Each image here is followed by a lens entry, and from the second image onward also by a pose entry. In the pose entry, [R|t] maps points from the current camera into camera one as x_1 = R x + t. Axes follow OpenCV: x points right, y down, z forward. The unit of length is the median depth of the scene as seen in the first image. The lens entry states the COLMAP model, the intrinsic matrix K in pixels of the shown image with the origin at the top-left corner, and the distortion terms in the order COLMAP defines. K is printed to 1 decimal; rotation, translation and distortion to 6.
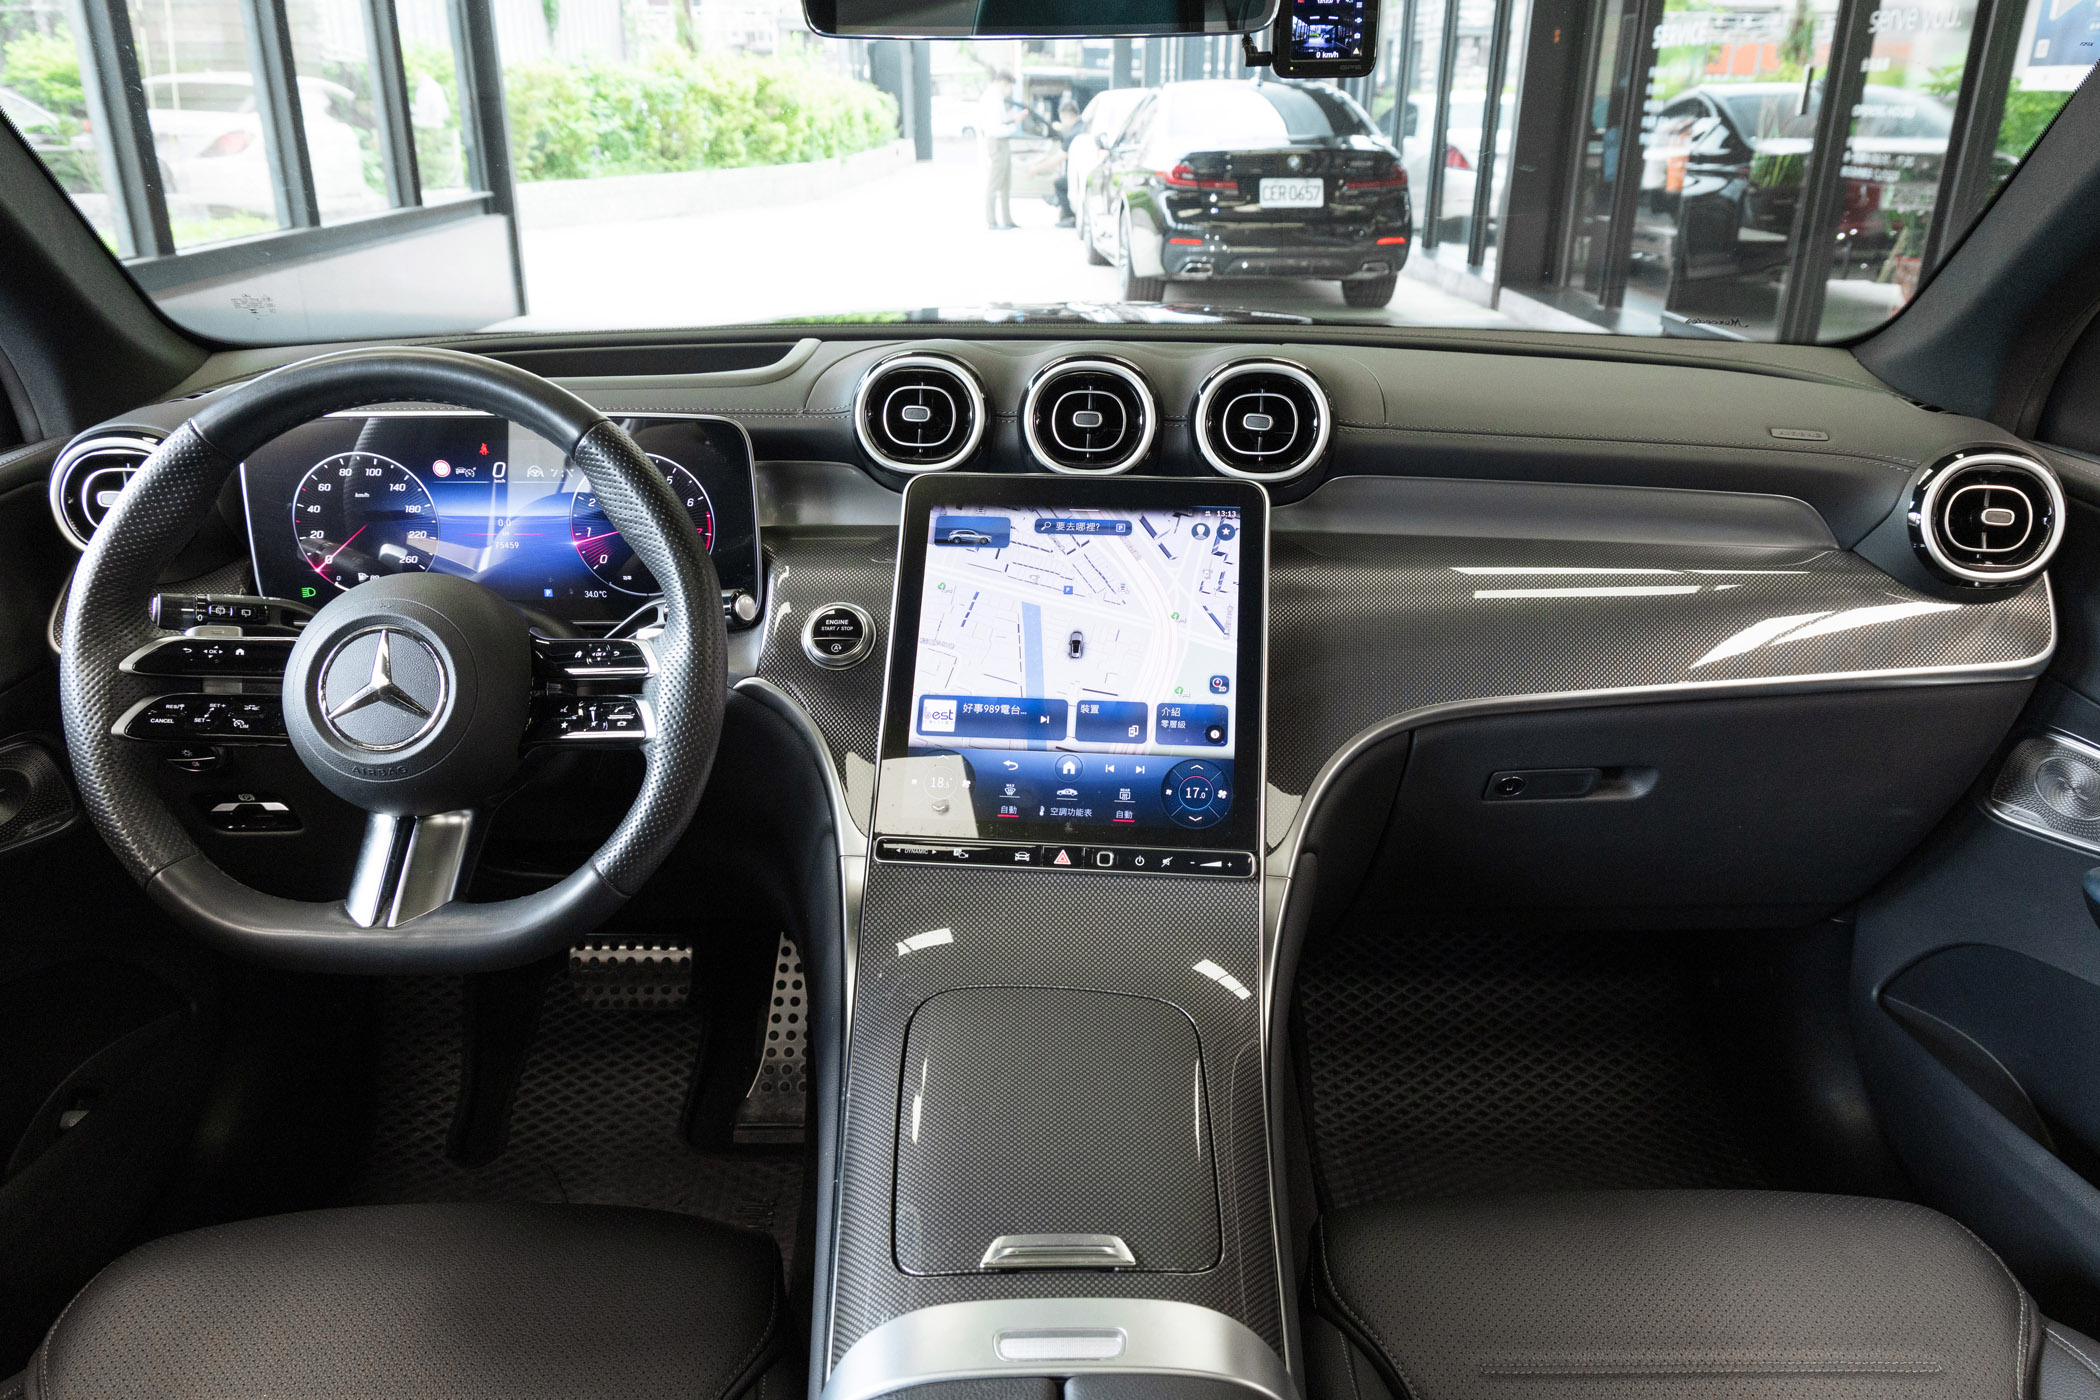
lens RADIAL K [[1438.3, 0, 1053.9], [0, 1438.3, 702.9], [0, 0, 1]] dist [0.002700, -0.002353]
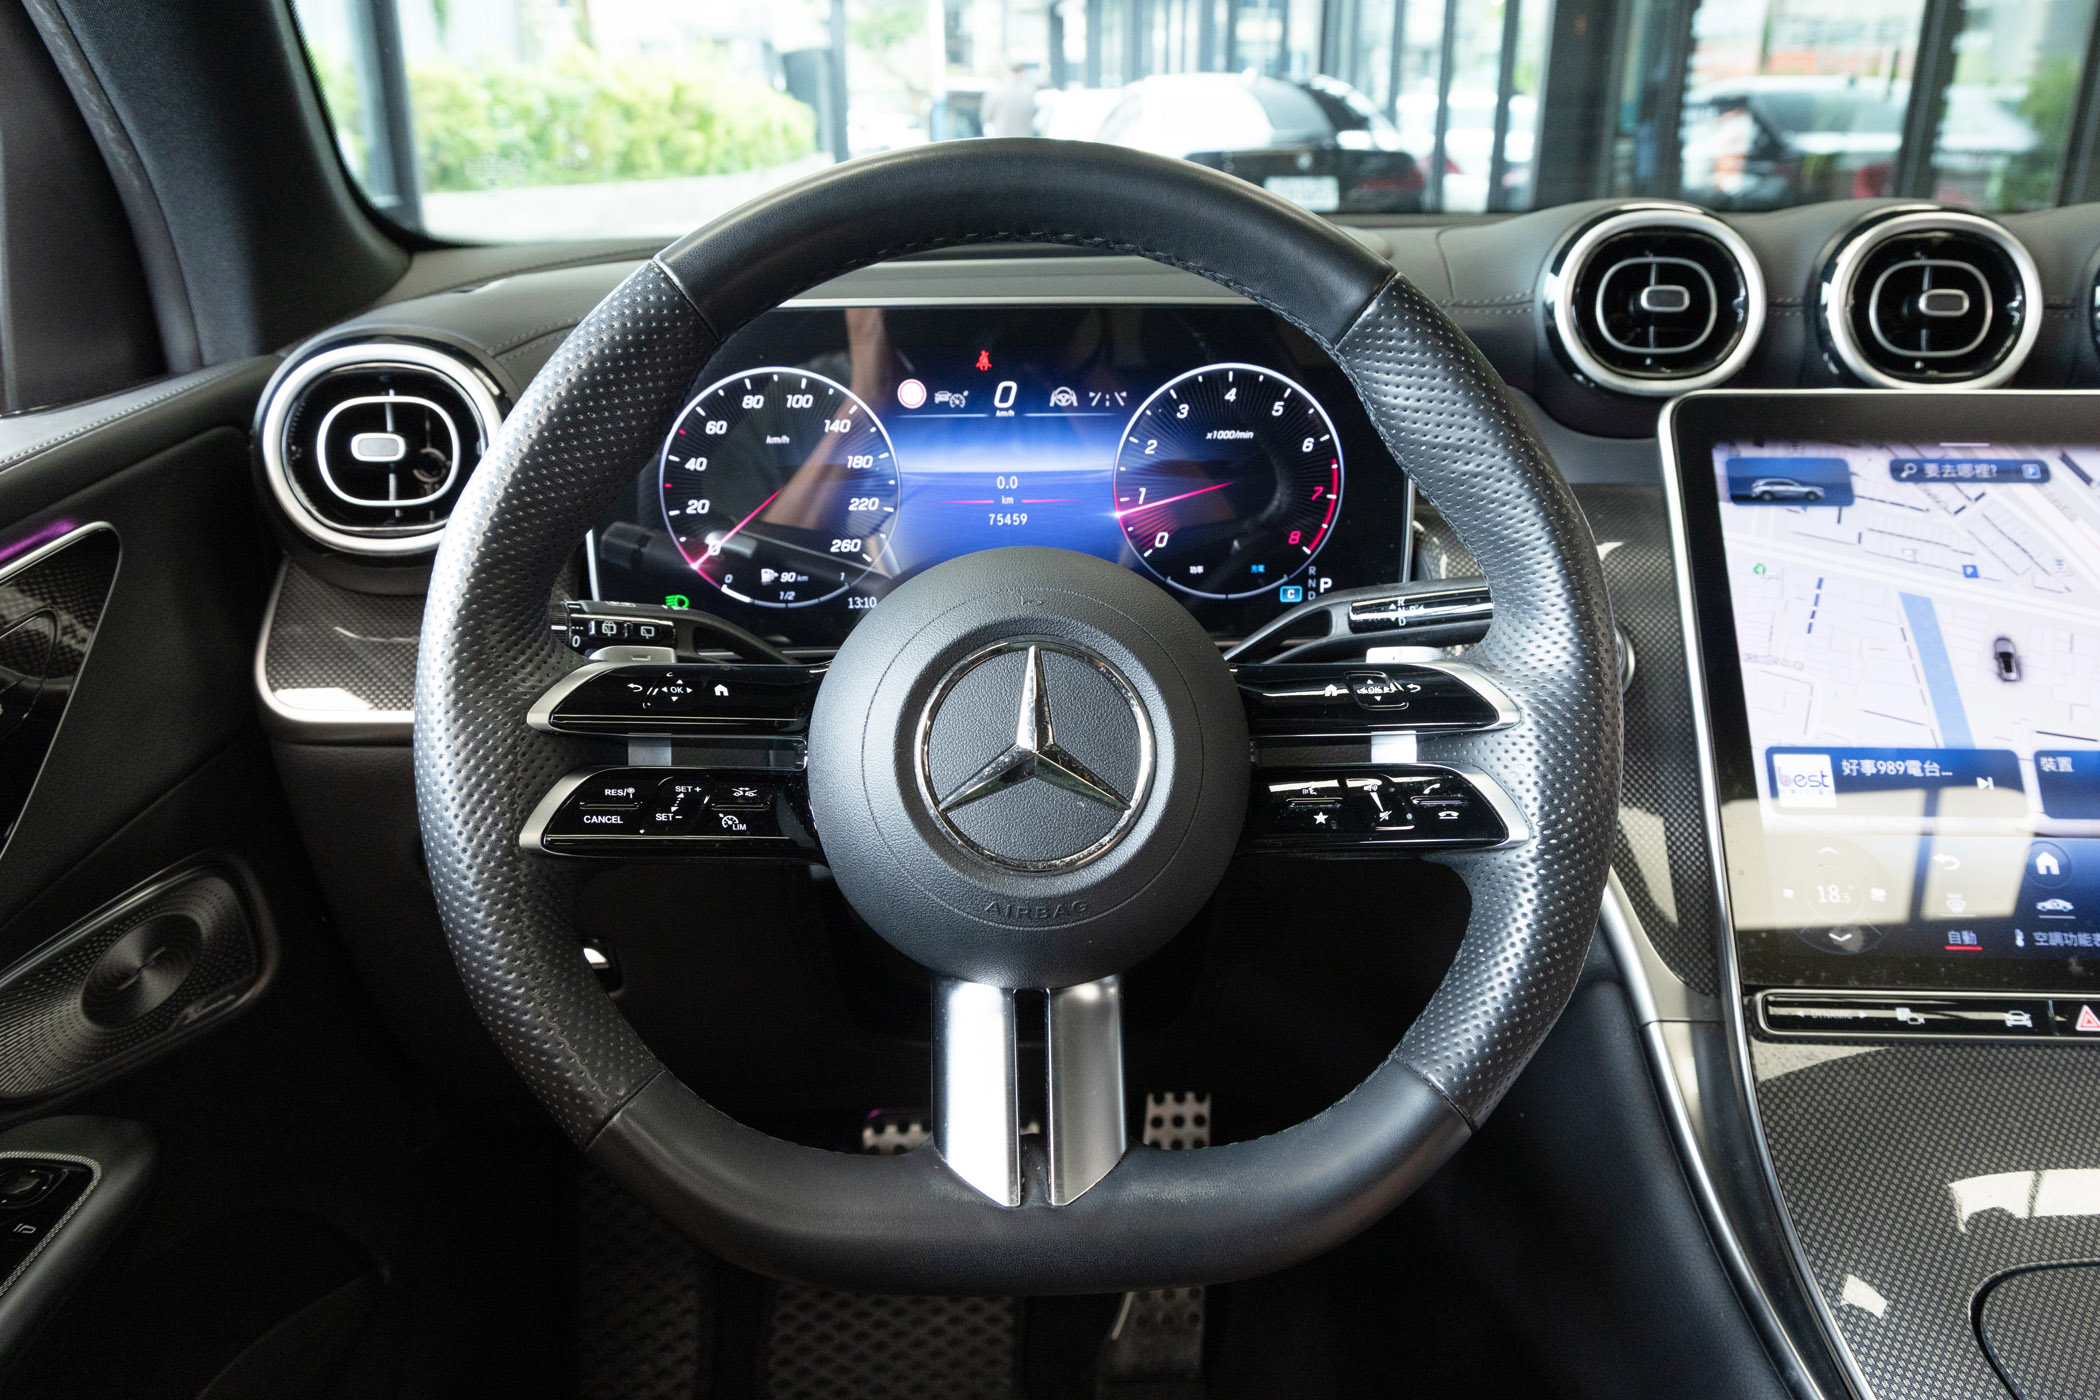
lens RADIAL K [[1570.7, 0, 1046.5], [0, 1570.7, 694.6], [0, 0, 1]] dist [0.010674, -0.001042]
pose [[0.998832, -0.019213, 0.044335, -0.399606], [0.021215, 0.998756, -0.045122, -0.003827], [-0.043413, 0.046010, 0.997997, 0.336209]]
